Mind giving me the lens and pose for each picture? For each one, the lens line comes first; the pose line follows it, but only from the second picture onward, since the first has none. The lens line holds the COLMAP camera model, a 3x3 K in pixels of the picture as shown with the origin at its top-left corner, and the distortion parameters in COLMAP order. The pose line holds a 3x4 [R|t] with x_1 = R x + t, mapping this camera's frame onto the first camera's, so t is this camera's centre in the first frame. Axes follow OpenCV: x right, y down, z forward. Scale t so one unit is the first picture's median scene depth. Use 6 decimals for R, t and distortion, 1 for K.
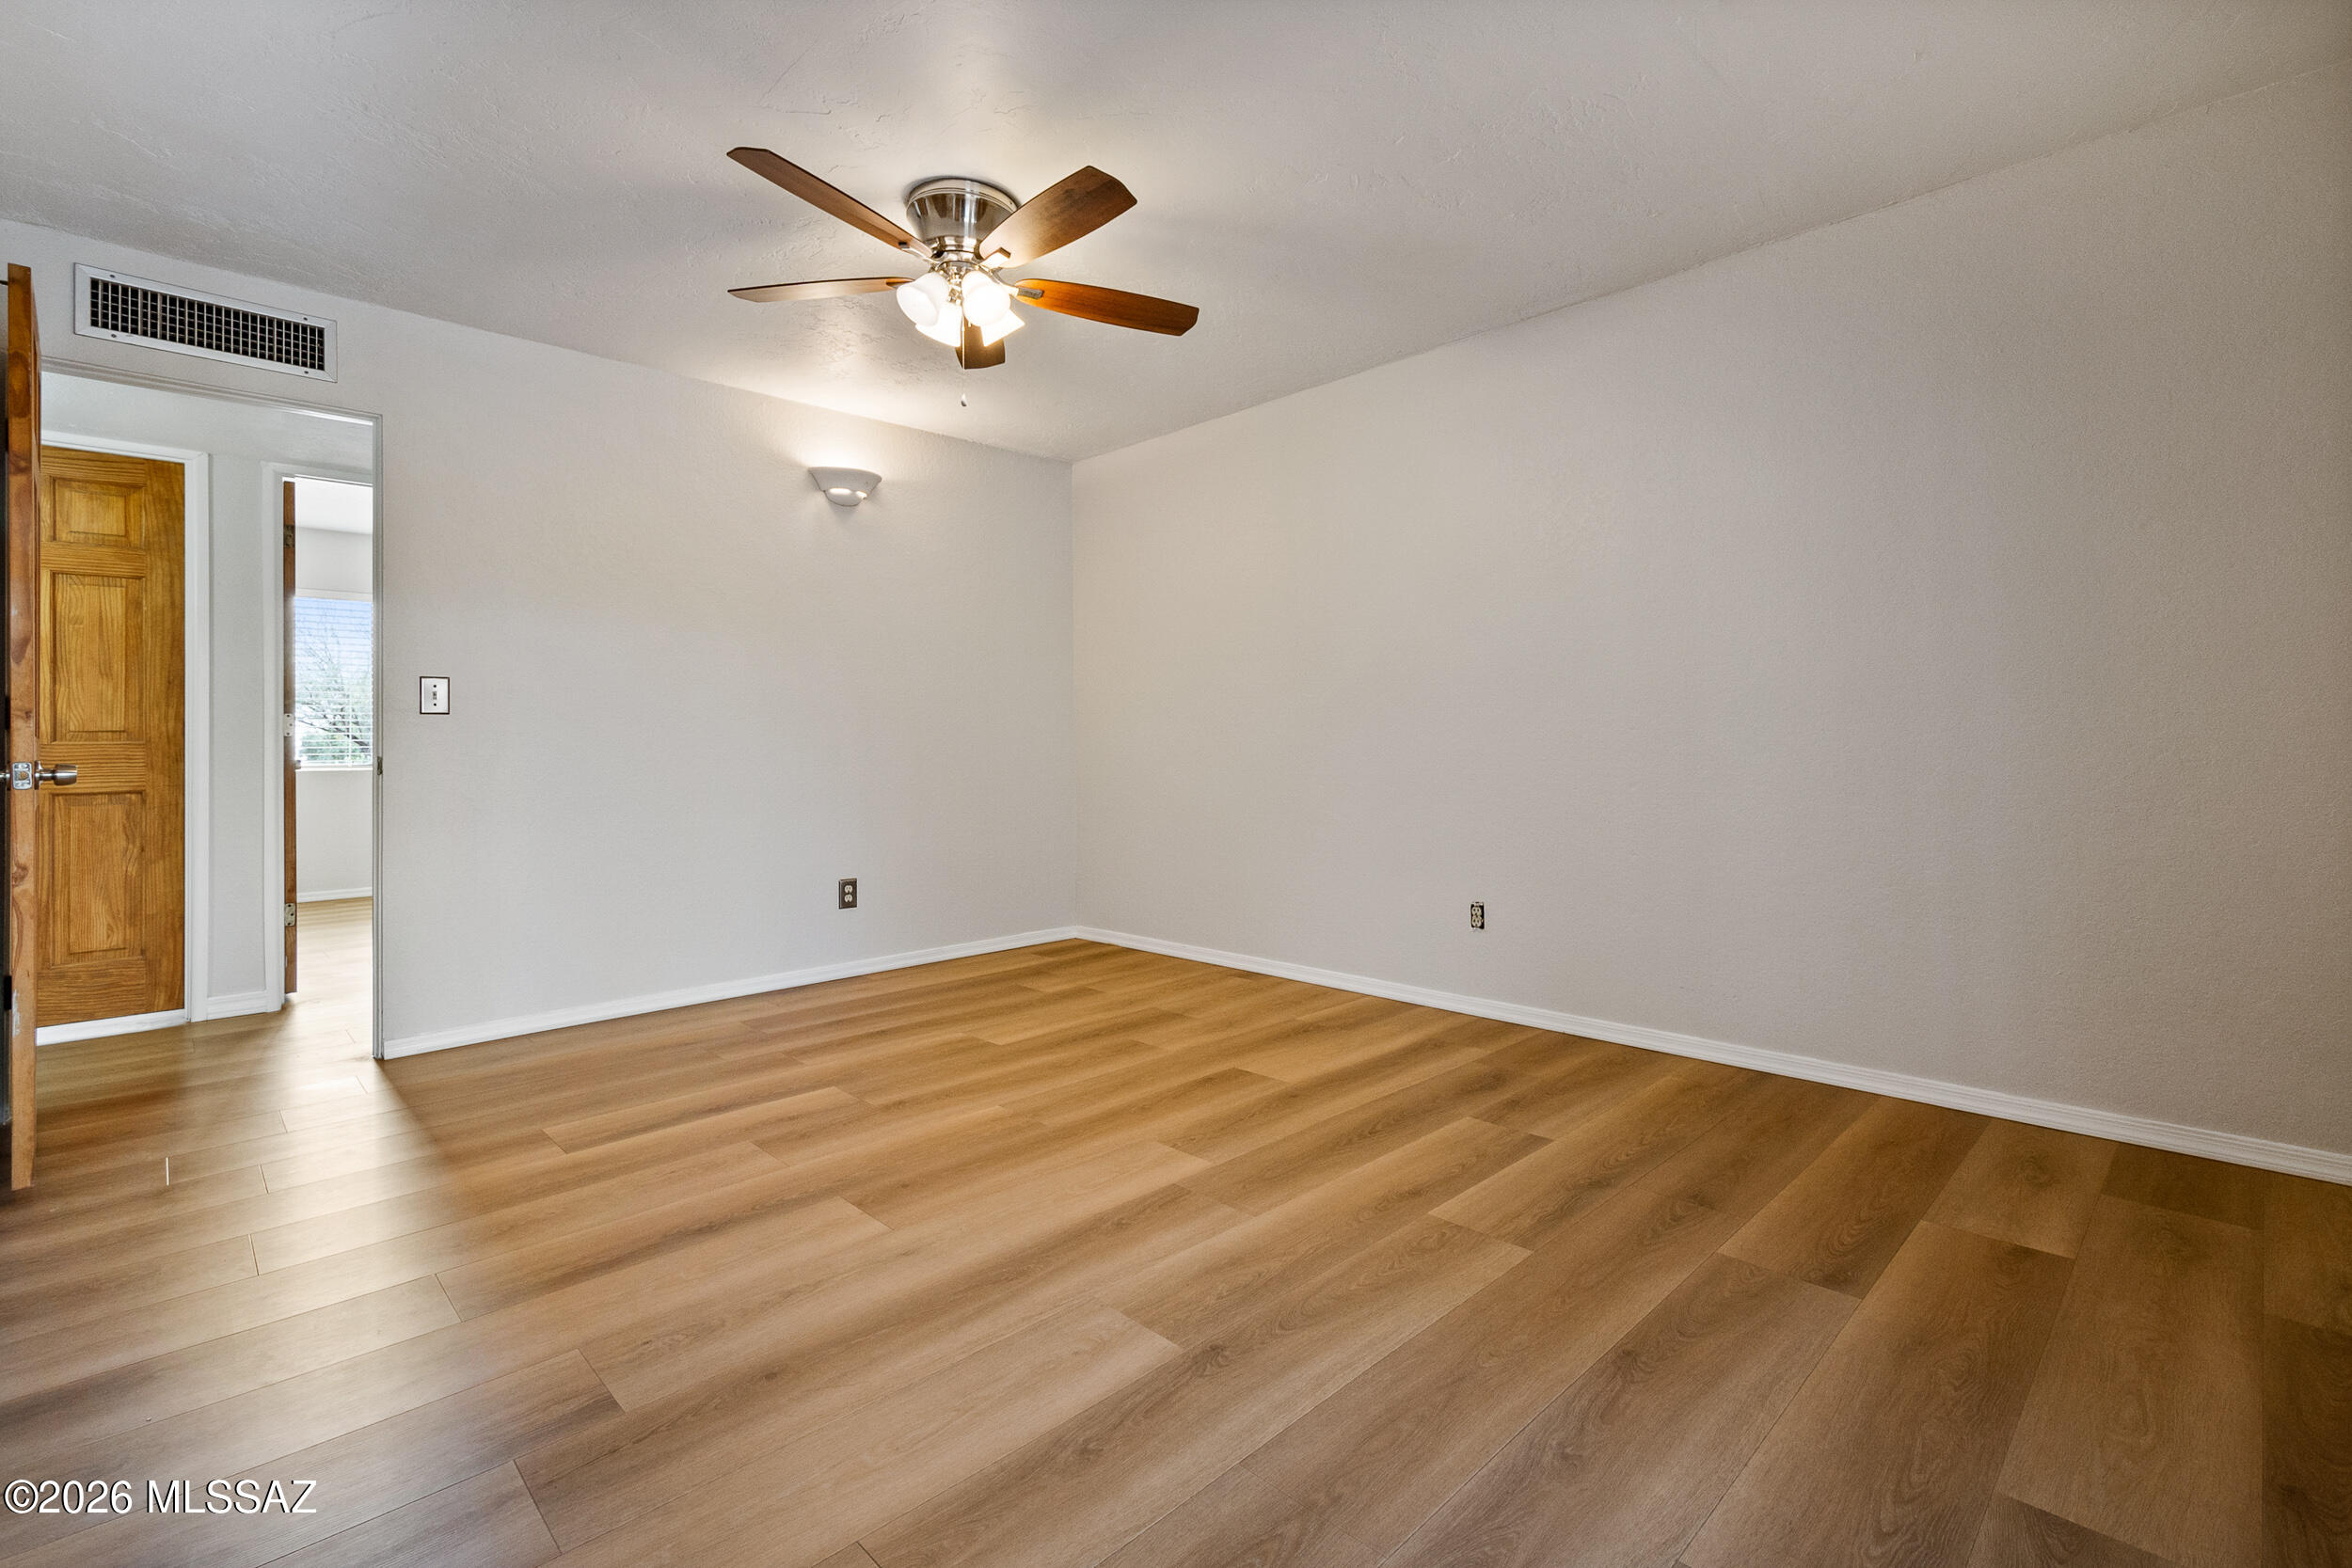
lens RADIAL K [[1039.0, 0, 1172.3], [0, 1039.0, 749.8], [0, 0, 1]] dist [0.002855, 0.001075]
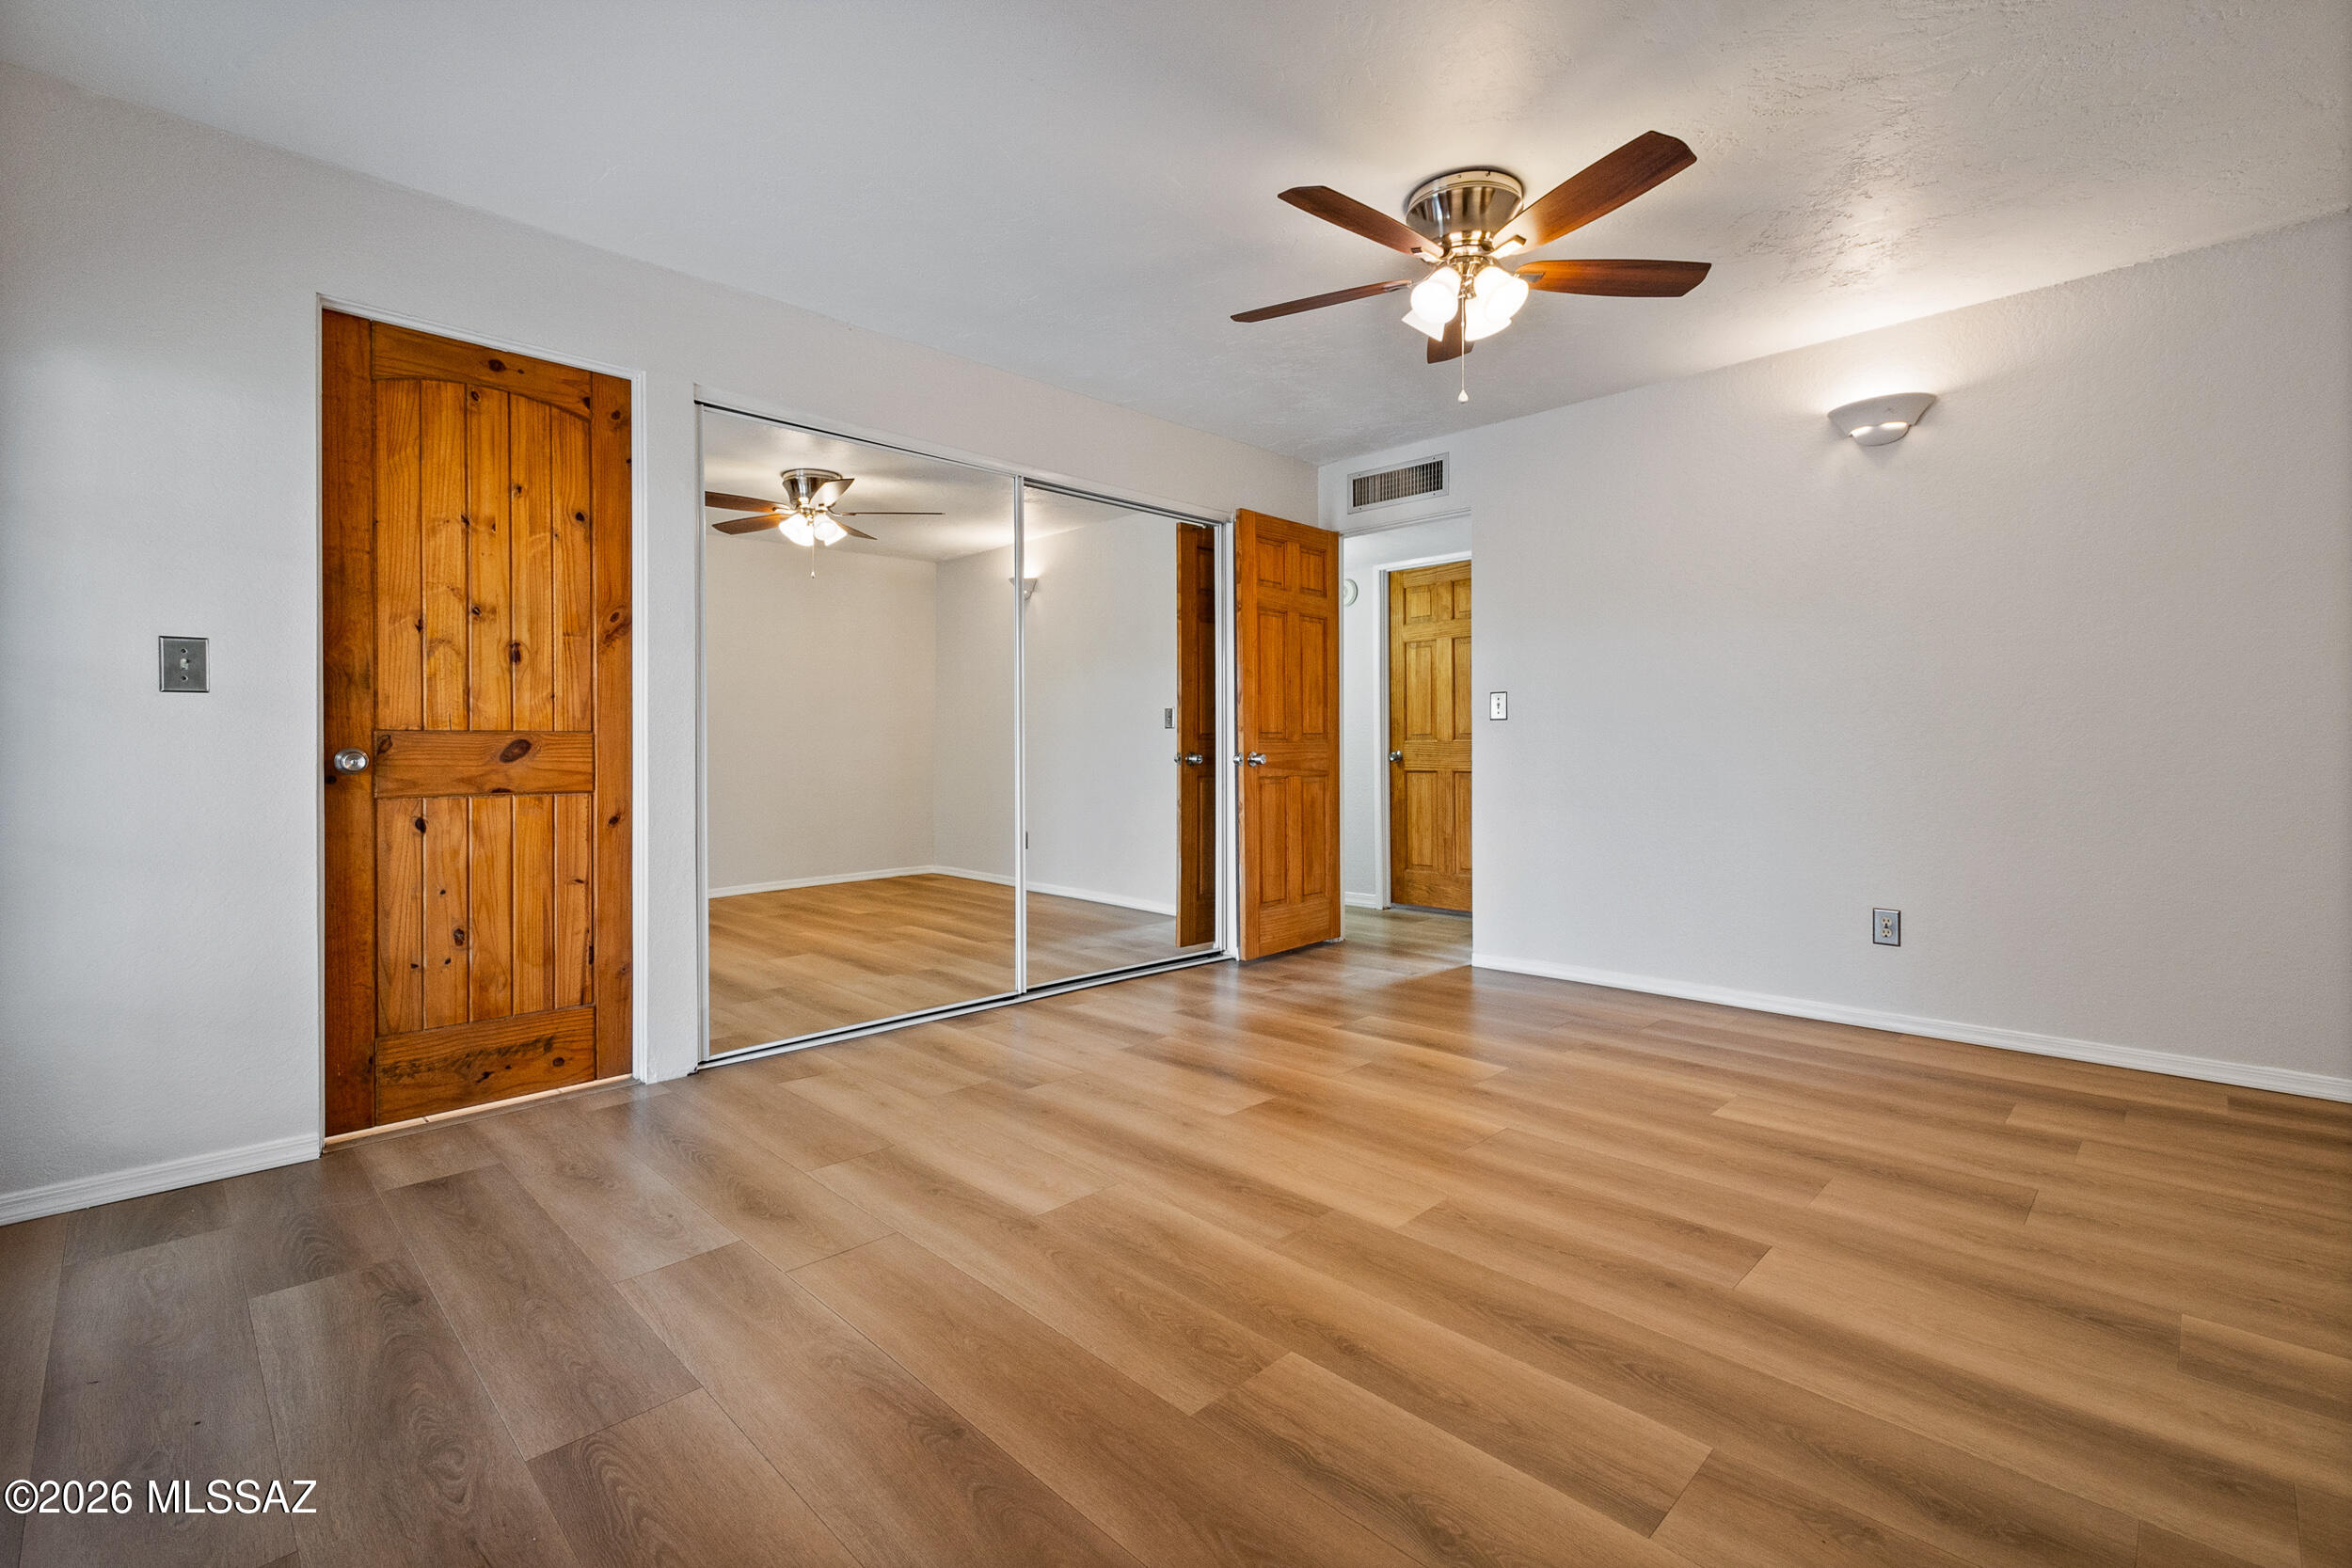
lens RADIAL K [[1039.0, 0, 1172.3], [0, 1039.0, 749.8], [0, 0, 1]] dist [0.002855, 0.001075]
pose [[0.029491, 0.015318, -0.999448, 0.992138], [-0.006356, 0.999865, 0.015137, -0.020009], [0.999545, 0.005906, 0.029584, 0.858356]]
